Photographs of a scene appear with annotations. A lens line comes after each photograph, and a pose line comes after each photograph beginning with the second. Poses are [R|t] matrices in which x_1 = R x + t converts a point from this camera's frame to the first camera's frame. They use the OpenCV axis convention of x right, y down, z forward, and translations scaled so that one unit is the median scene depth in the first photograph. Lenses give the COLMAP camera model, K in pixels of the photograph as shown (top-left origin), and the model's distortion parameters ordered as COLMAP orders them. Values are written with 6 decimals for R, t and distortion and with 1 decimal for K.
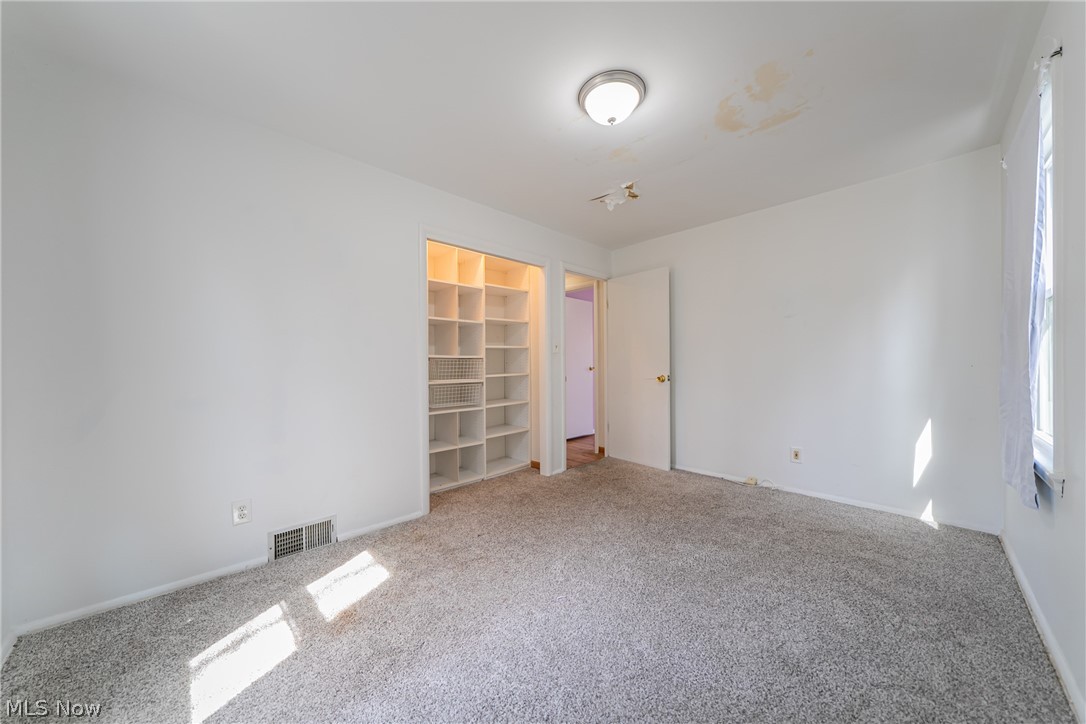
lens RADIAL K [[376.1, 0, 548.5], [0, 376.1, 363.6], [0, 0, 1]] dist [0.000128, -0.000619]
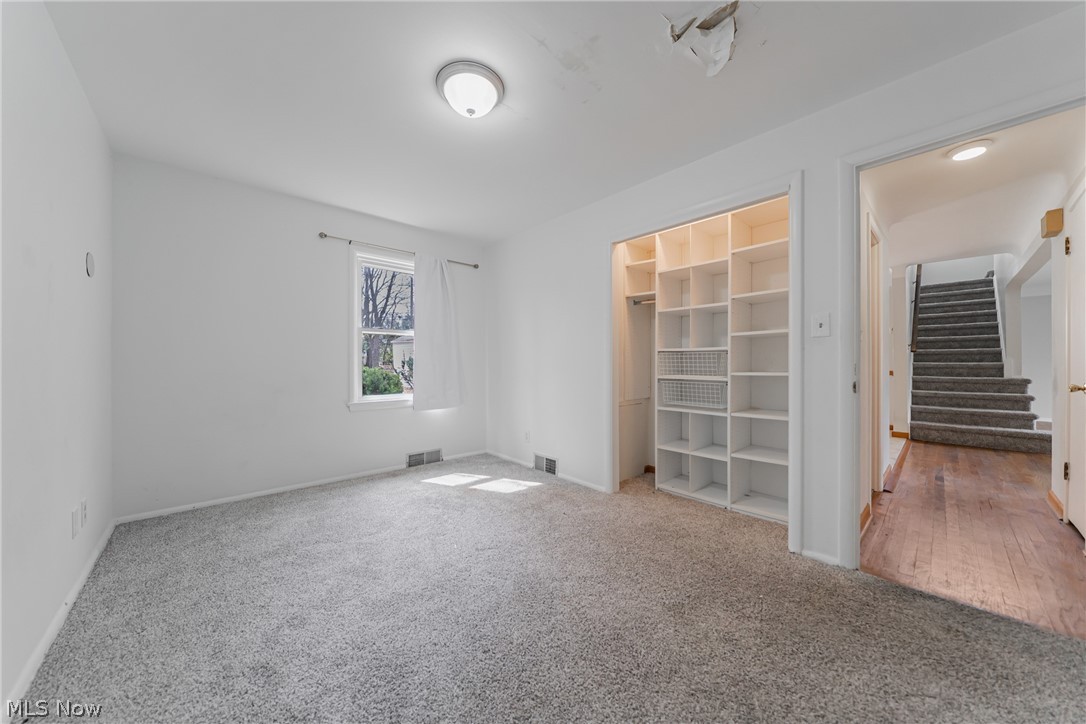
lens RADIAL K [[376.1, 0, 533.3], [0, 376.1, 362.5], [0, 0, 1]] dist [0.000128, -0.000619]
pose [[-0.059952, 0.011383, -0.998136, 0.650363], [-0.001233, 0.999933, 0.011478, 0.002661], [0.998200, 0.001919, -0.059934, 0.691147]]
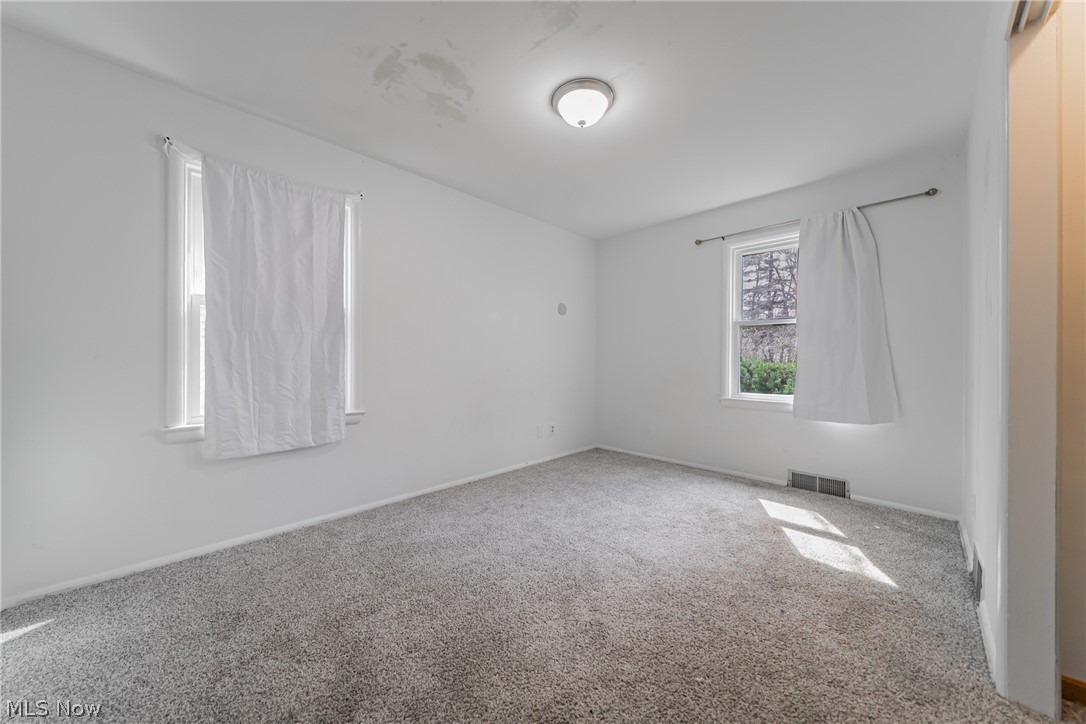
lens RADIAL K [[376.1, 0, 534.6], [0, 376.1, 360.5], [0, 0, 1]] dist [0.000128, -0.000619]
pose [[-0.999937, 0.006089, 0.009434, 0.166958], [0.006124, 0.999974, 0.003678, 0.015871], [-0.009411, 0.003736, -0.999949, 1.168133]]
